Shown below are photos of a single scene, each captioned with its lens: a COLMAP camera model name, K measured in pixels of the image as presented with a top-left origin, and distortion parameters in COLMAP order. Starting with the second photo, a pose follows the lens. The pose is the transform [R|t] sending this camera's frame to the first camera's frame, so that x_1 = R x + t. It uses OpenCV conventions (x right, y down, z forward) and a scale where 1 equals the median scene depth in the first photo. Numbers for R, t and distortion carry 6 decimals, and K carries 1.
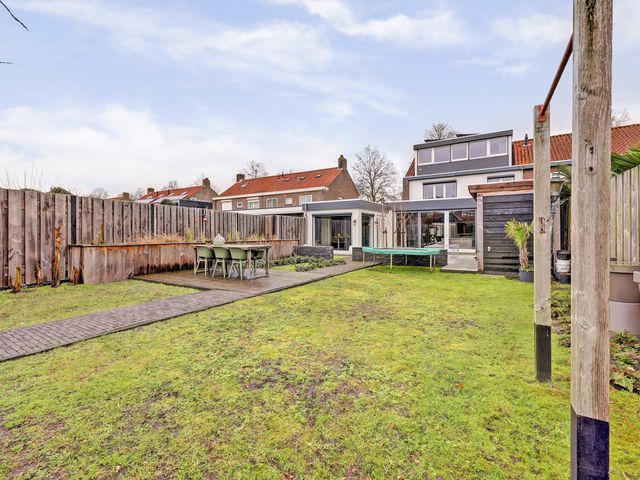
lens RADIAL K [[289.9, 0, 316.9], [0, 289.9, 236.0], [0, 0, 1]] dist [0.002464, 0.000172]
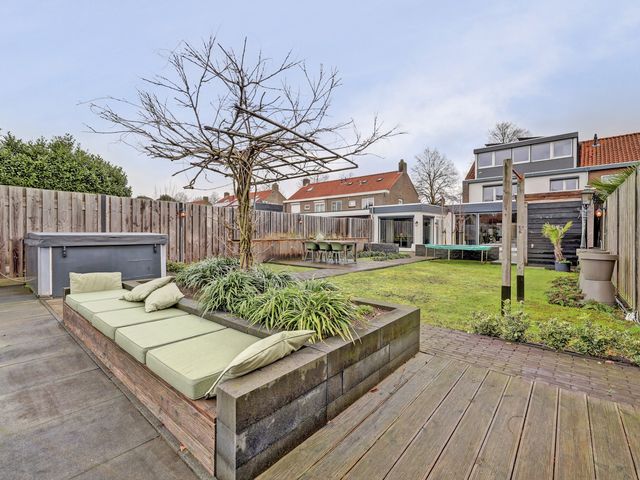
lens RADIAL K [[289.9, 0, 320.7], [0, 289.9, 237.7], [0, 0, 1]] dist [0.002464, 0.000172]
pose [[0.985072, 0.006564, -0.172018, -0.039972], [-0.005217, 0.999952, 0.008282, 0.001575], [0.172065, -0.007261, 0.985059, -0.175066]]
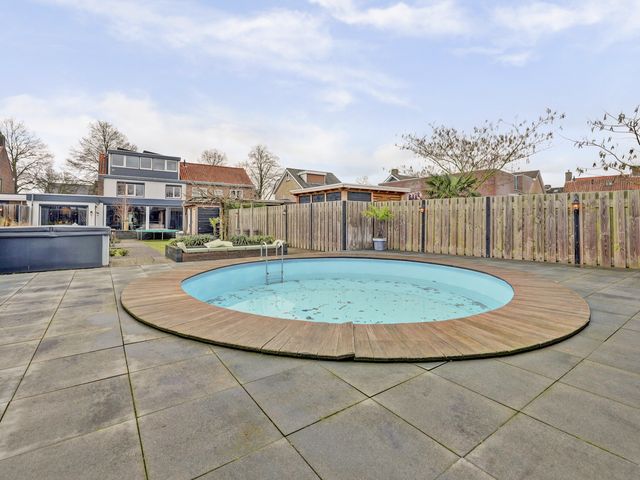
lens RADIAL K [[303.9, 0, 315.0], [0, 303.9, 218.3], [0, 0, 1]] dist [0.001390, 0.000556]
pose [[0.412330, 0.013763, 0.910931, -0.593749], [0.000328, 0.999884, -0.015255, -0.002039], [-0.911035, 0.006588, 0.412277, -0.406773]]
